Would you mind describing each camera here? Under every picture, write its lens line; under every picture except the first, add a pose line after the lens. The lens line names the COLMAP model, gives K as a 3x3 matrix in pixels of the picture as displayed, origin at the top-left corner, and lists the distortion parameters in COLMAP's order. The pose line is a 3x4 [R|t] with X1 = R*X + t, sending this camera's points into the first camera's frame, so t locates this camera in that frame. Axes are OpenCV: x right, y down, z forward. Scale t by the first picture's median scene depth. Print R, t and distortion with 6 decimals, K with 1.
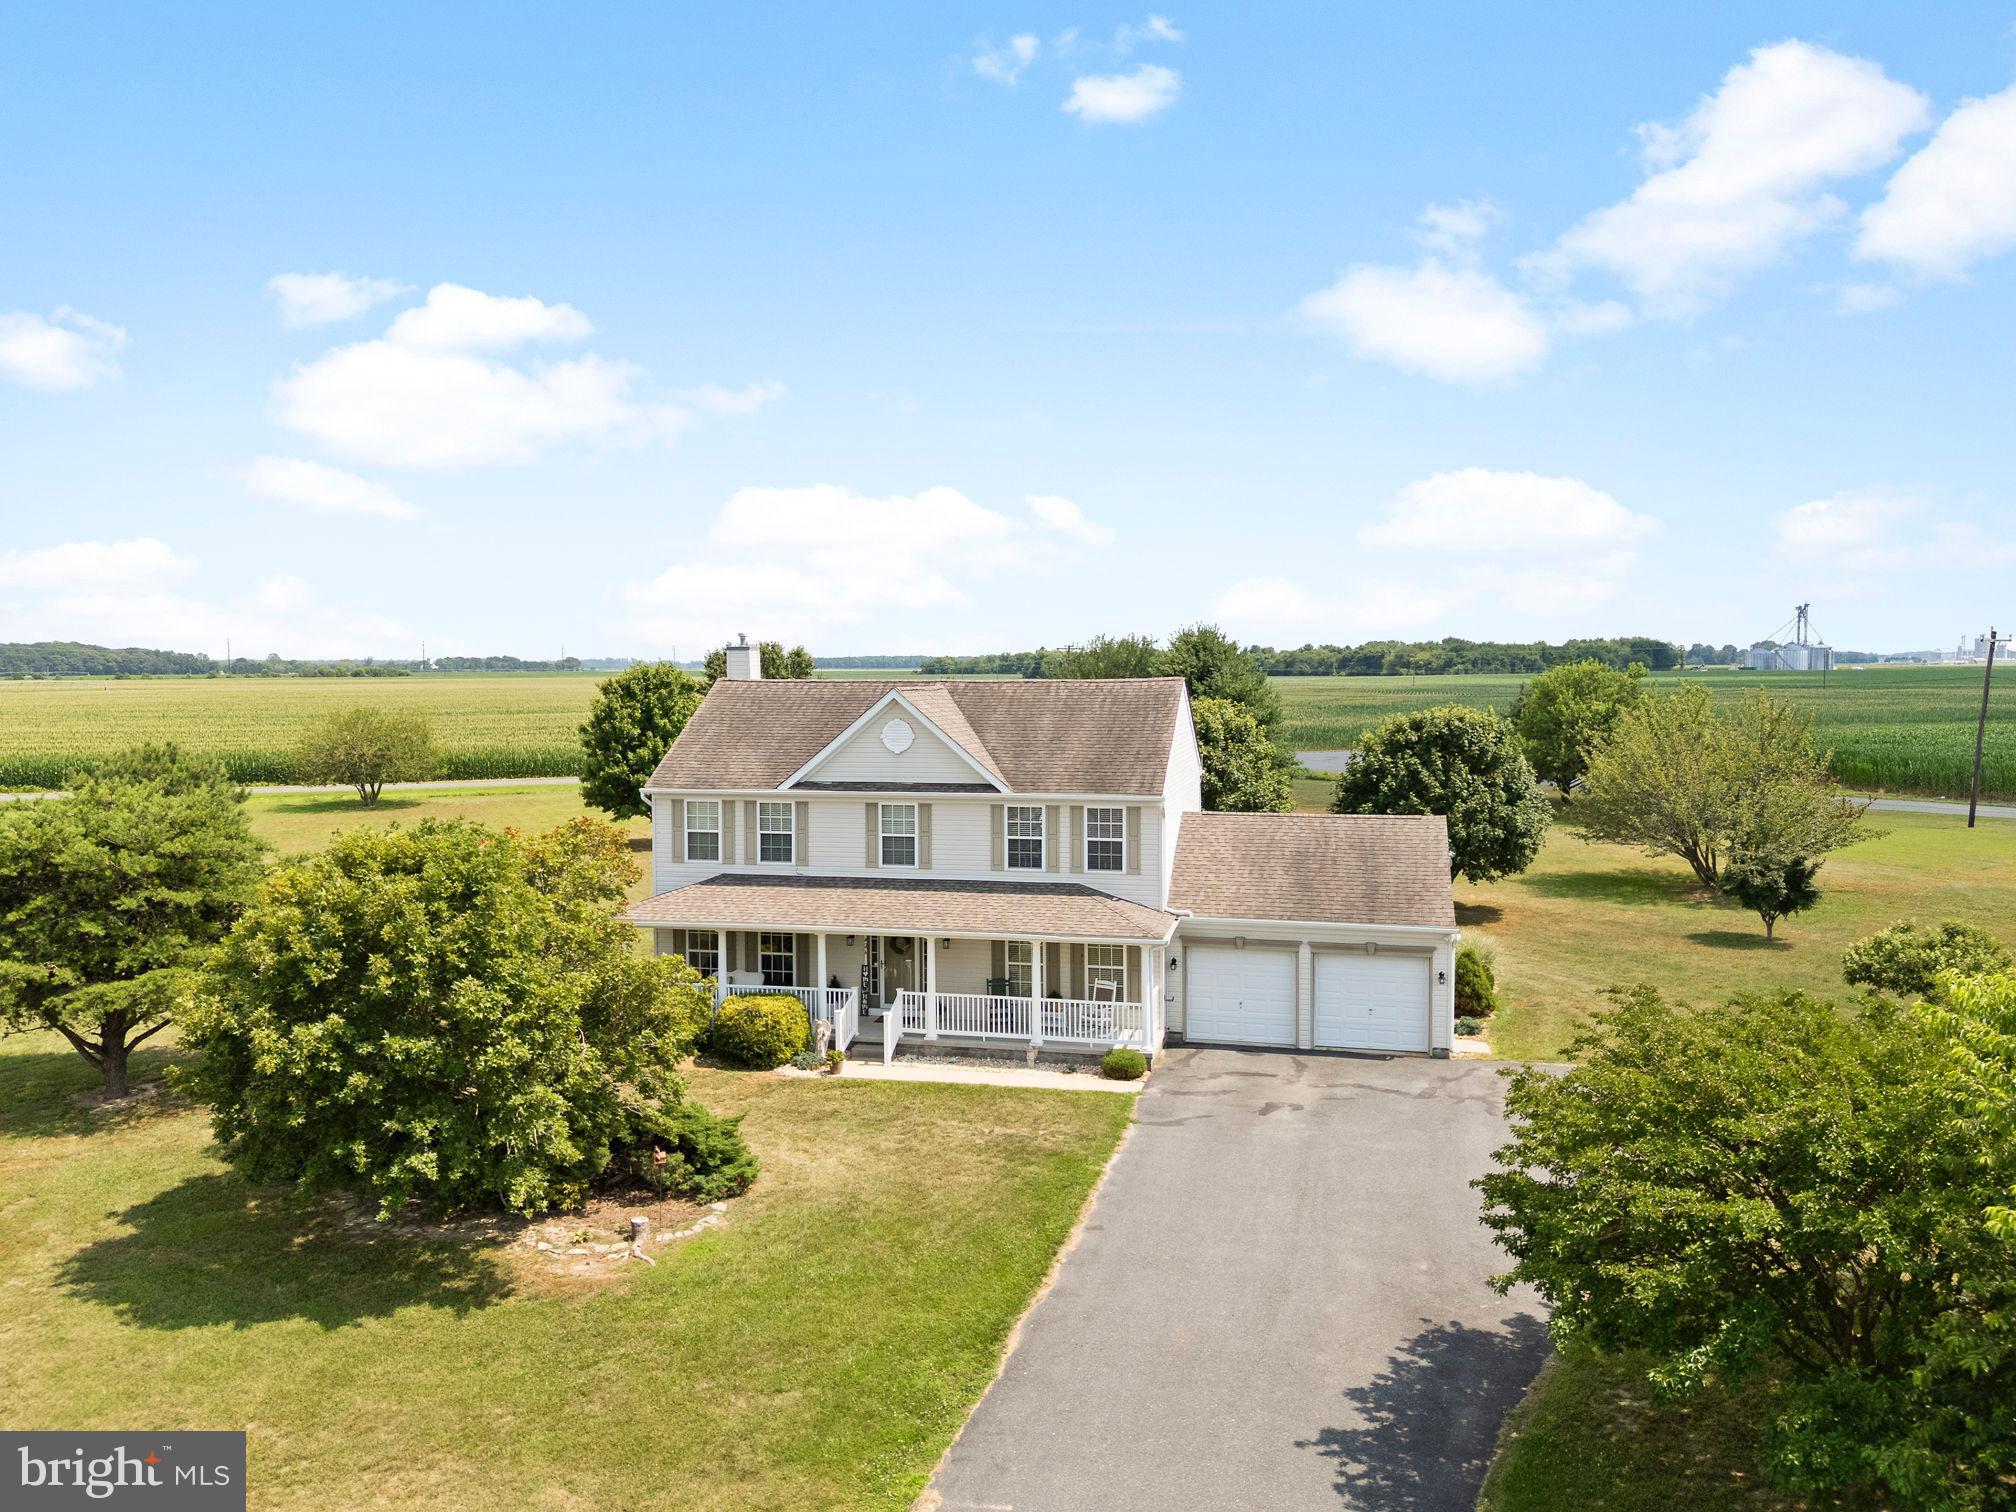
lens RADIAL K [[1489.1, 0, 1019.5], [0, 1489.1, 780.0], [0, 0, 1]] dist [0.060388, -0.049307]
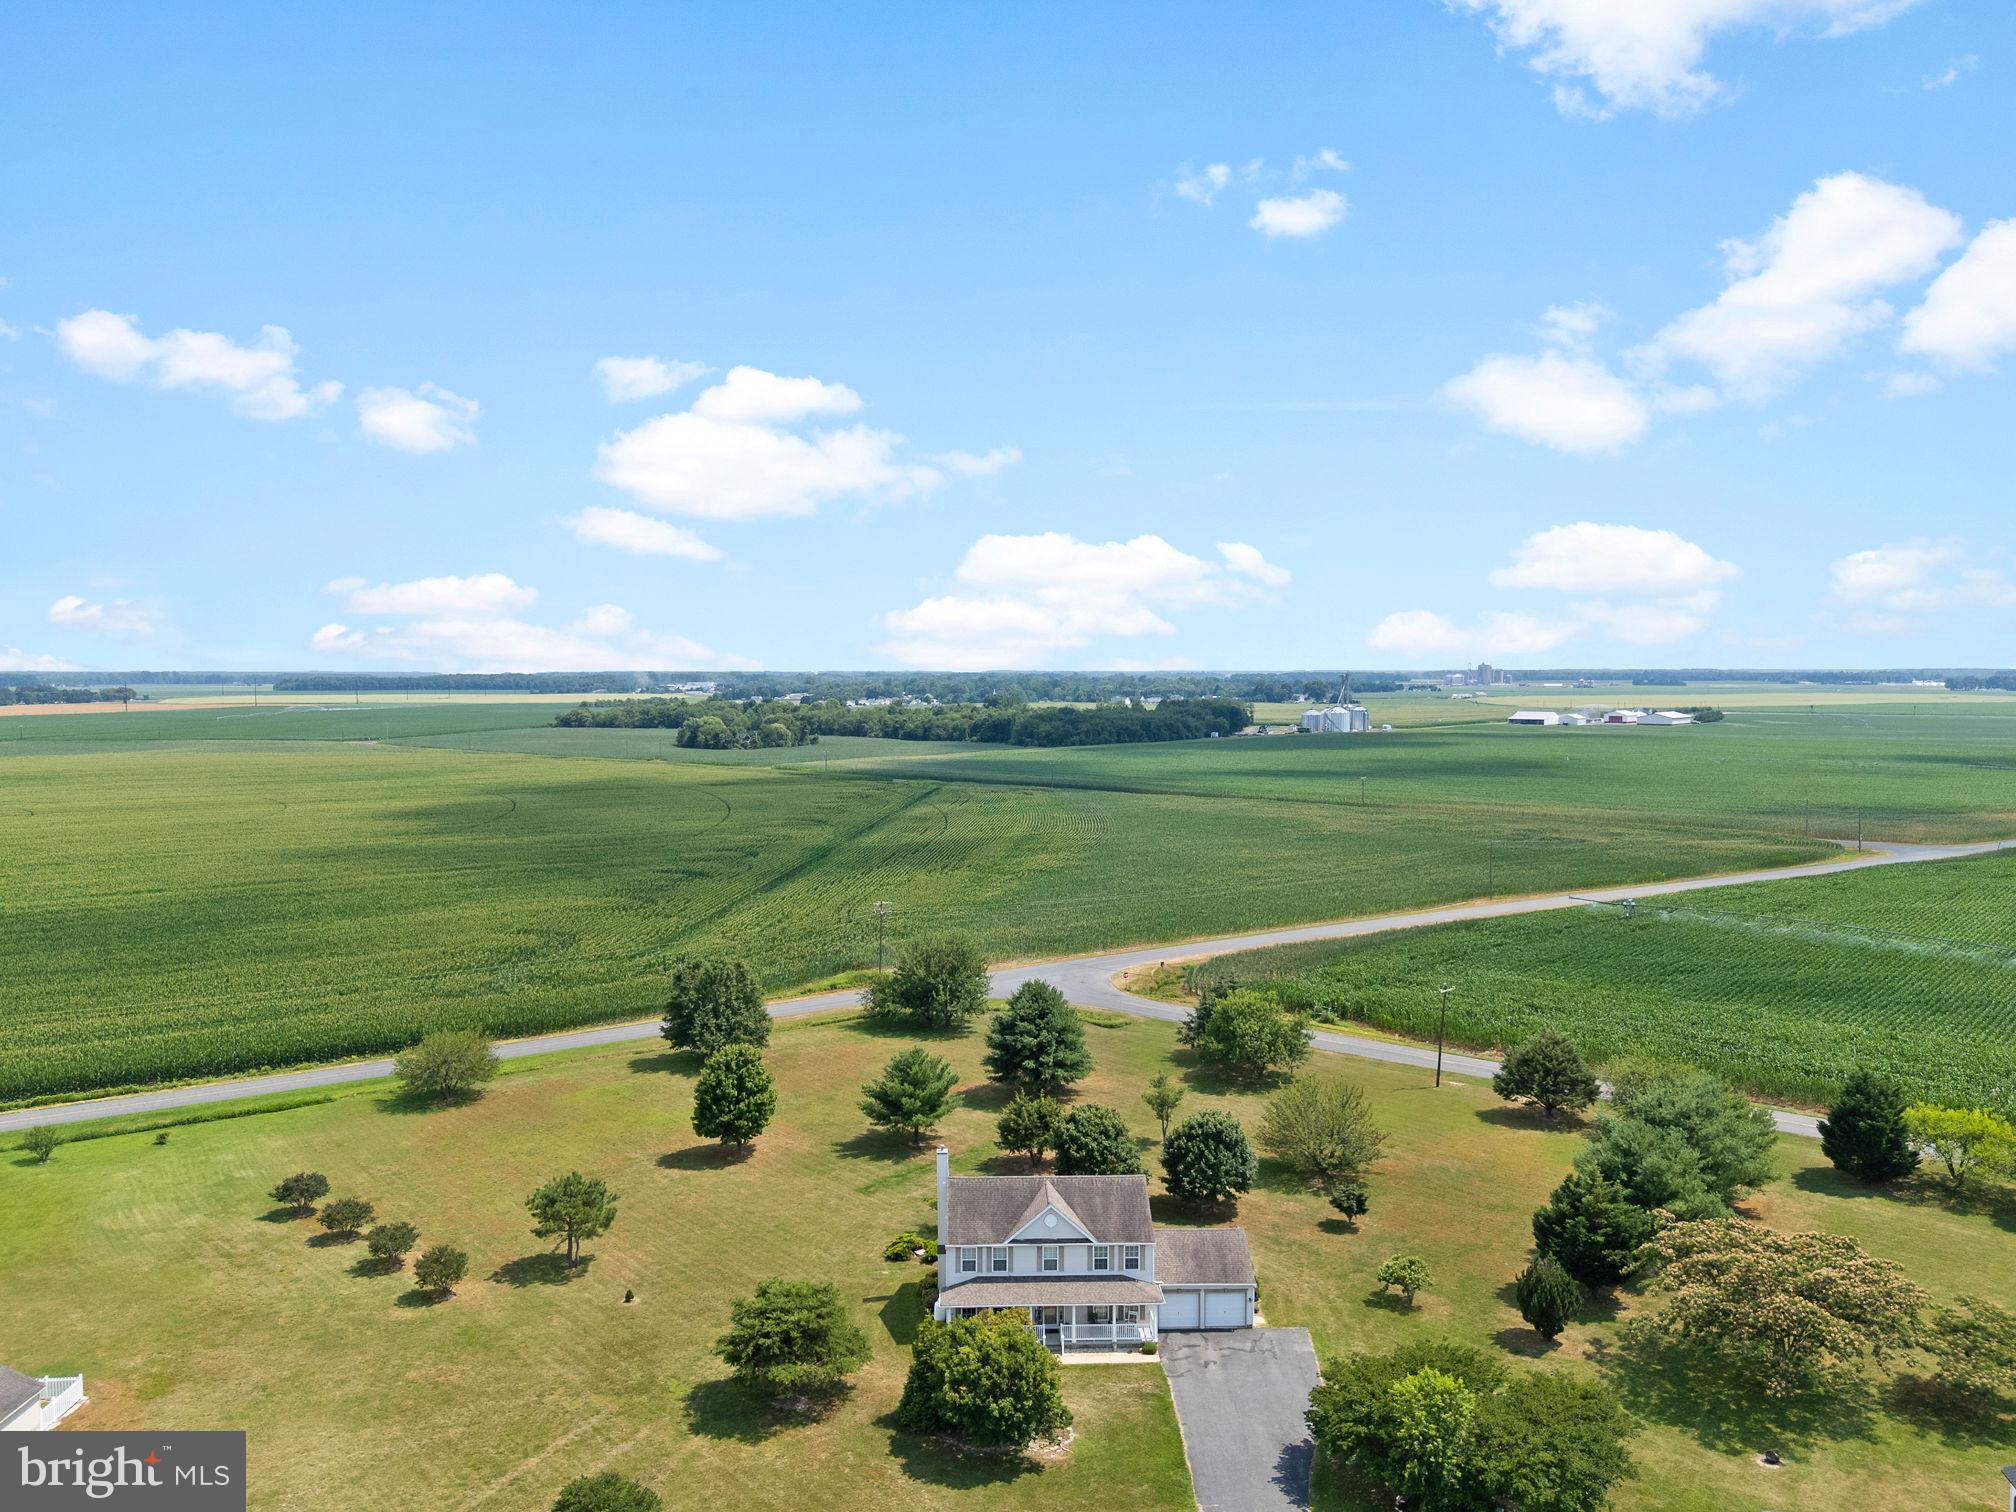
lens RADIAL K [[1489.1, 0, 1019.5], [0, 1489.1, 780.0], [0, 0, 1]] dist [0.060388, -0.049307]
pose [[0.965401, -0.015338, 0.260318, -0.852580], [0.016574, 0.999859, -0.002555, -0.842351], [-0.260242, 0.006781, 0.965520, -1.608667]]
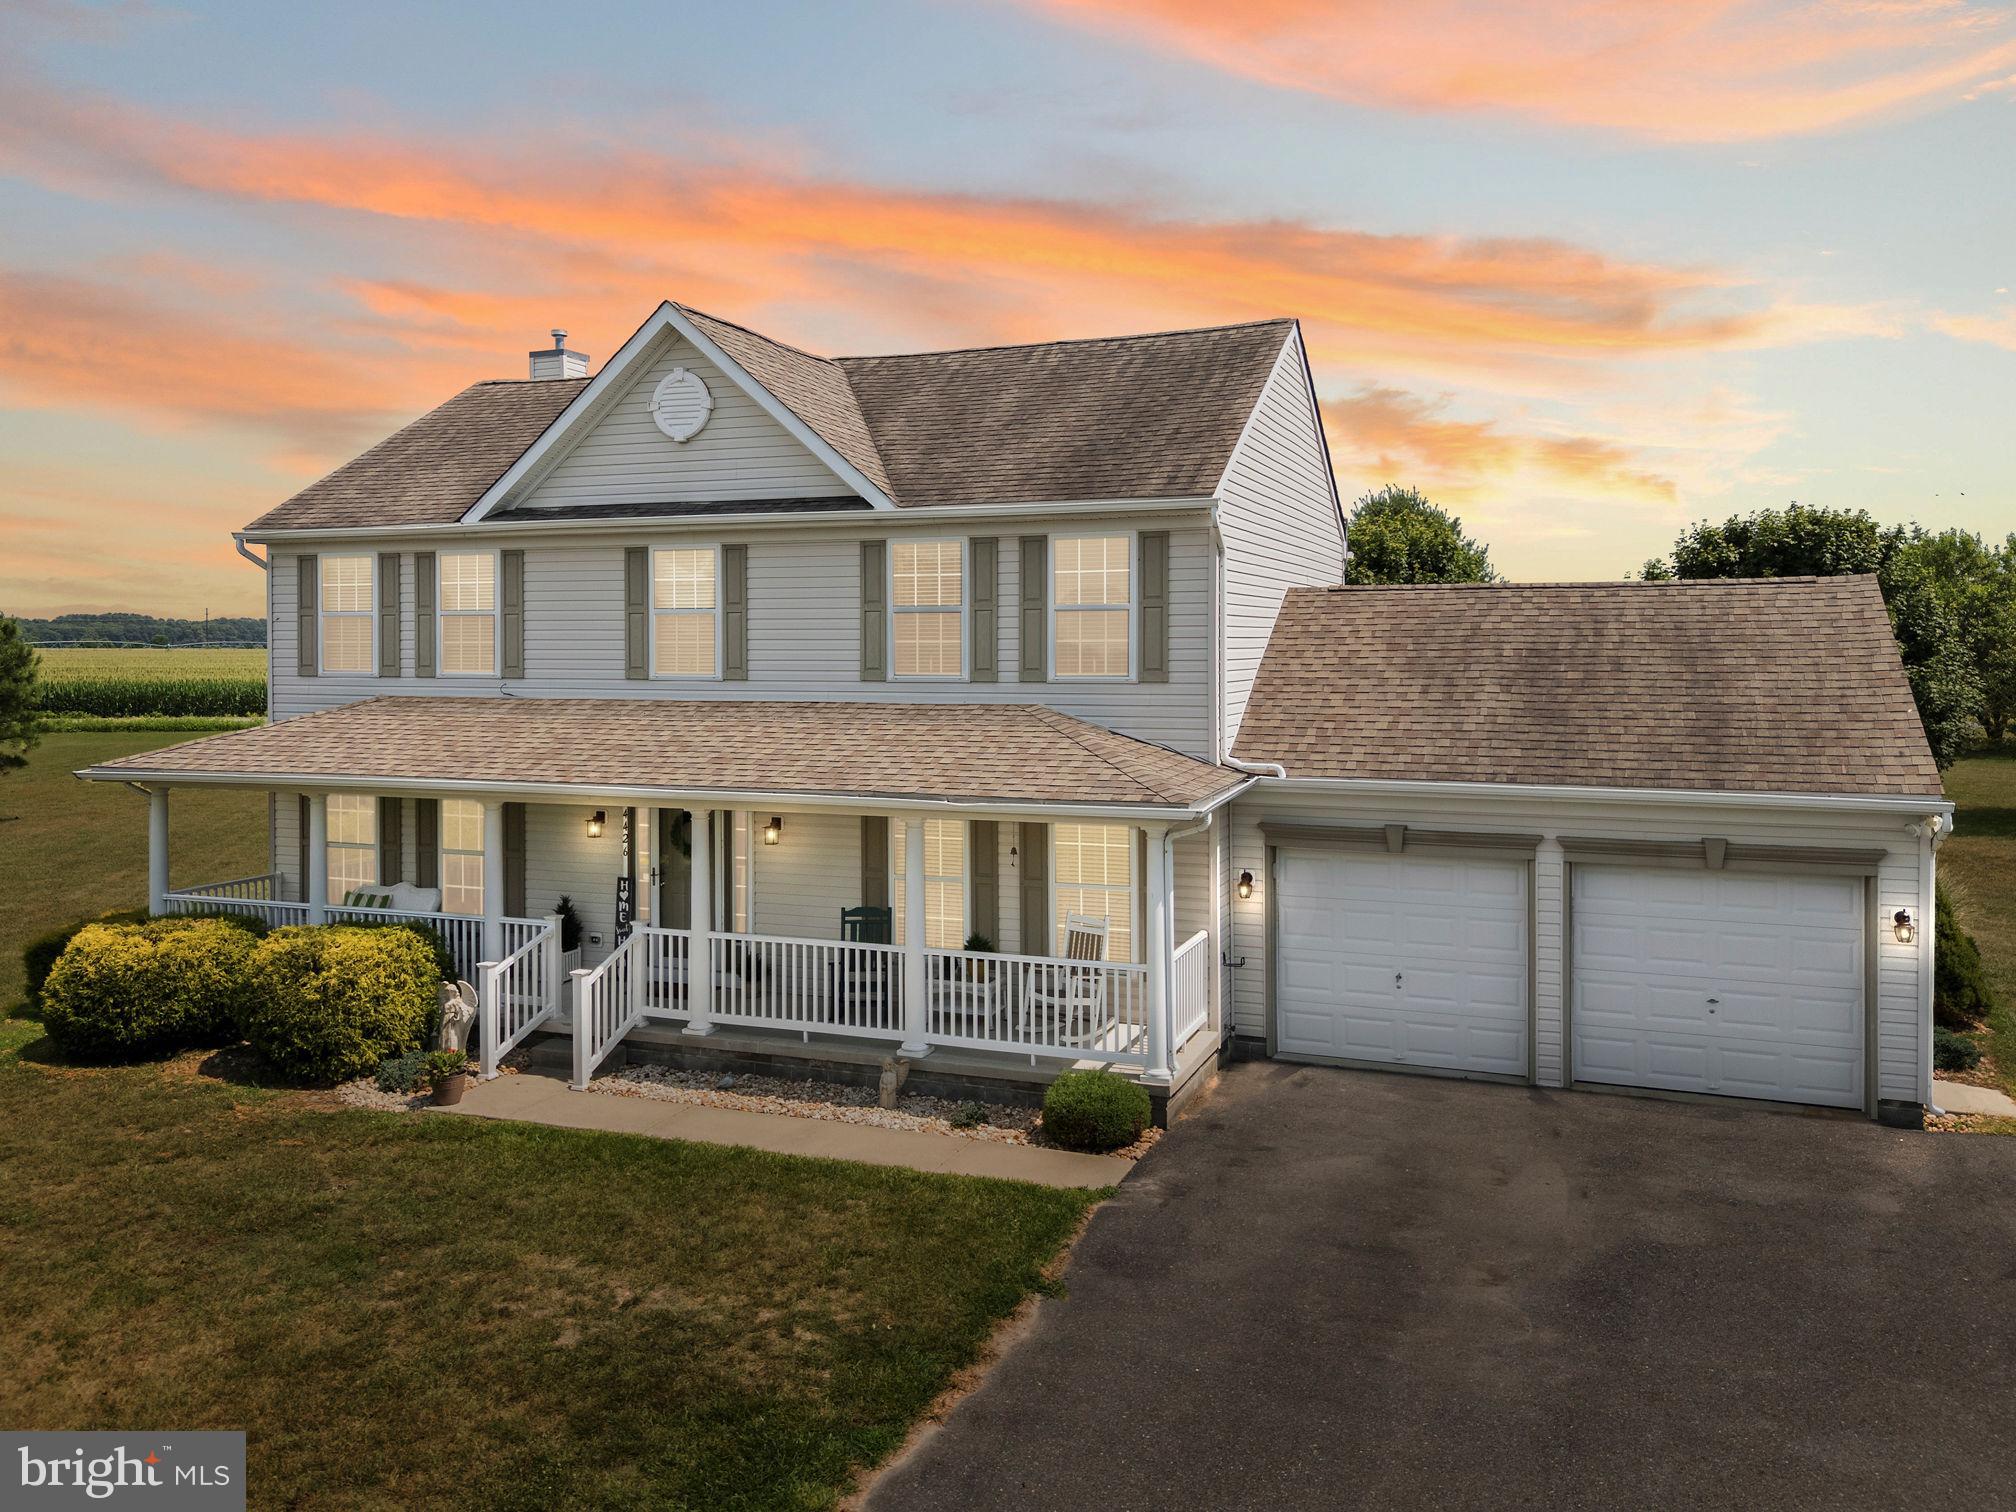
lens RADIAL K [[1523.2, 0, 1007.1], [0, 1523.2, 707.1], [0, 0, 1]] dist [0.021705, -0.007500]
pose [[0.989344, 0.006076, -0.145471, 0.102351], [-0.011523, 0.999262, -0.036636, 0.090662], [0.145141, 0.037922, 0.988684, 0.551512]]
